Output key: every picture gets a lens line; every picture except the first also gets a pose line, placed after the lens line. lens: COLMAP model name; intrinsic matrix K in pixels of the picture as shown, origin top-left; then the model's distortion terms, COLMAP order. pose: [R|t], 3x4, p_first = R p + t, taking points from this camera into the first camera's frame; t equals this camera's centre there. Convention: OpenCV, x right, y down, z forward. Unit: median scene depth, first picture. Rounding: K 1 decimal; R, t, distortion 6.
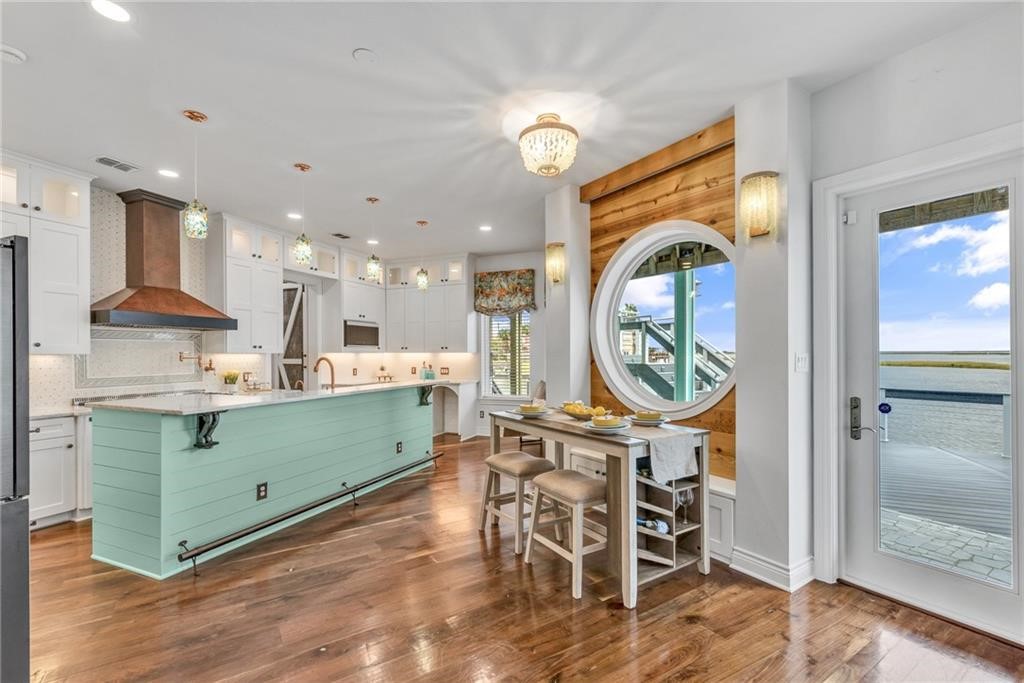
lens RADIAL K [[447.1, 0, 511.1], [0, 447.1, 353.9], [0, 0, 1]] dist [0.003665, -0.000708]
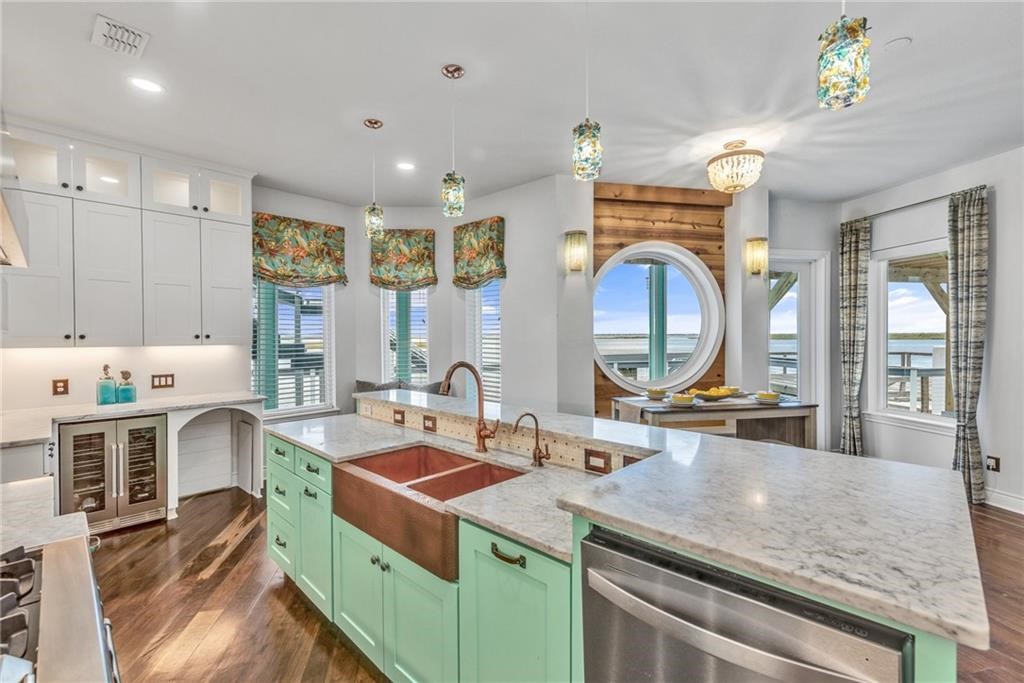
lens RADIAL K [[447.1, 0, 512.7], [0, 447.1, 340.0], [0, 0, 1]] dist [0.003665, -0.000708]
pose [[0.364178, -0.006375, 0.931308, -0.753027], [0.007689, 0.999963, 0.003838, -0.012183], [-0.931298, 0.005763, 0.364213, 0.684419]]
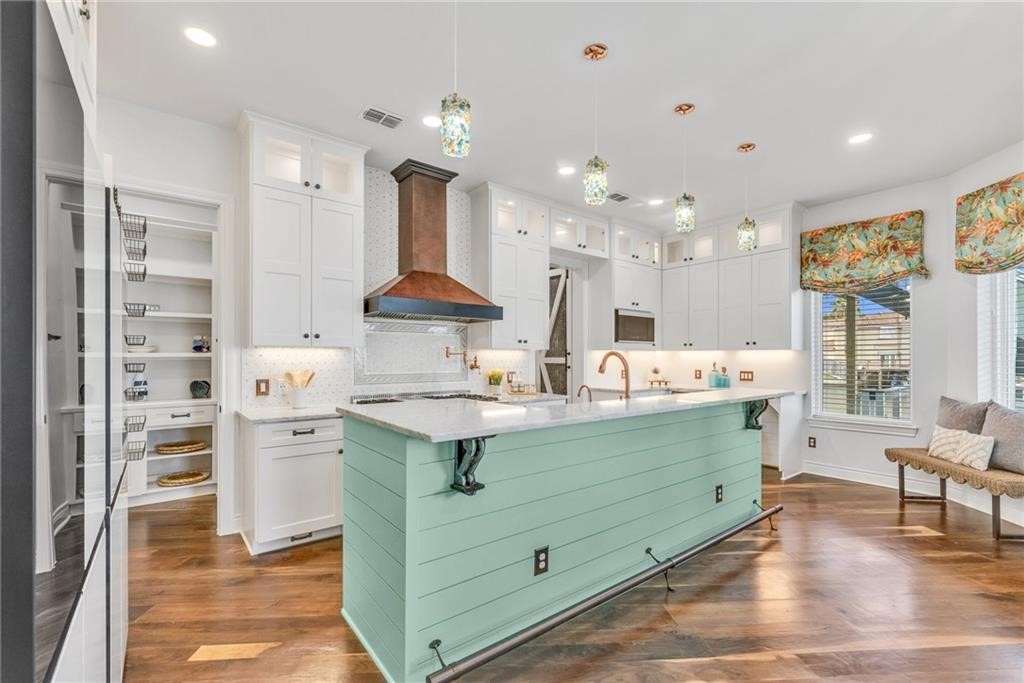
lens RADIAL K [[447.1, 0, 515.4], [0, 447.1, 356.5], [0, 0, 1]] dist [0.003665, -0.000708]
pose [[0.874845, 0.003240, -0.484392, -0.195495], [-0.004535, 0.999989, -0.001501, 0.015014], [0.484382, 0.003510, 0.874850, 0.296412]]
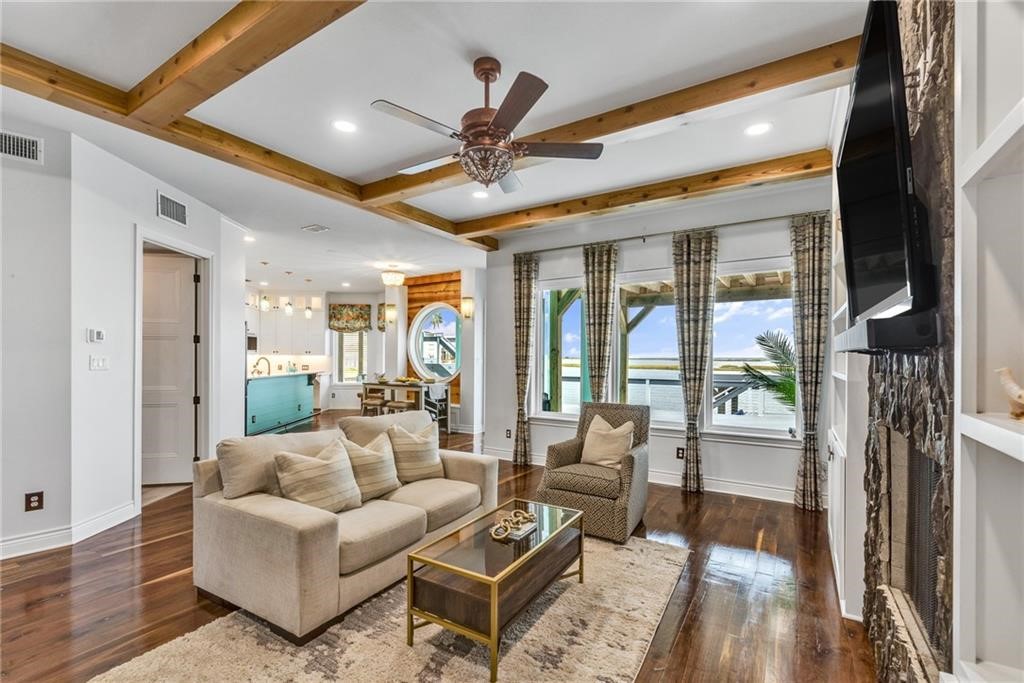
lens RADIAL K [[447.1, 0, 514.6], [0, 447.1, 358.7], [0, 0, 1]] dist [0.003665, -0.000708]
pose [[0.908118, 0.008198, 0.418634, -0.218275], [-0.009395, 0.999956, 0.000796, 0.002136], [-0.418609, -0.004656, 0.908155, -1.004660]]
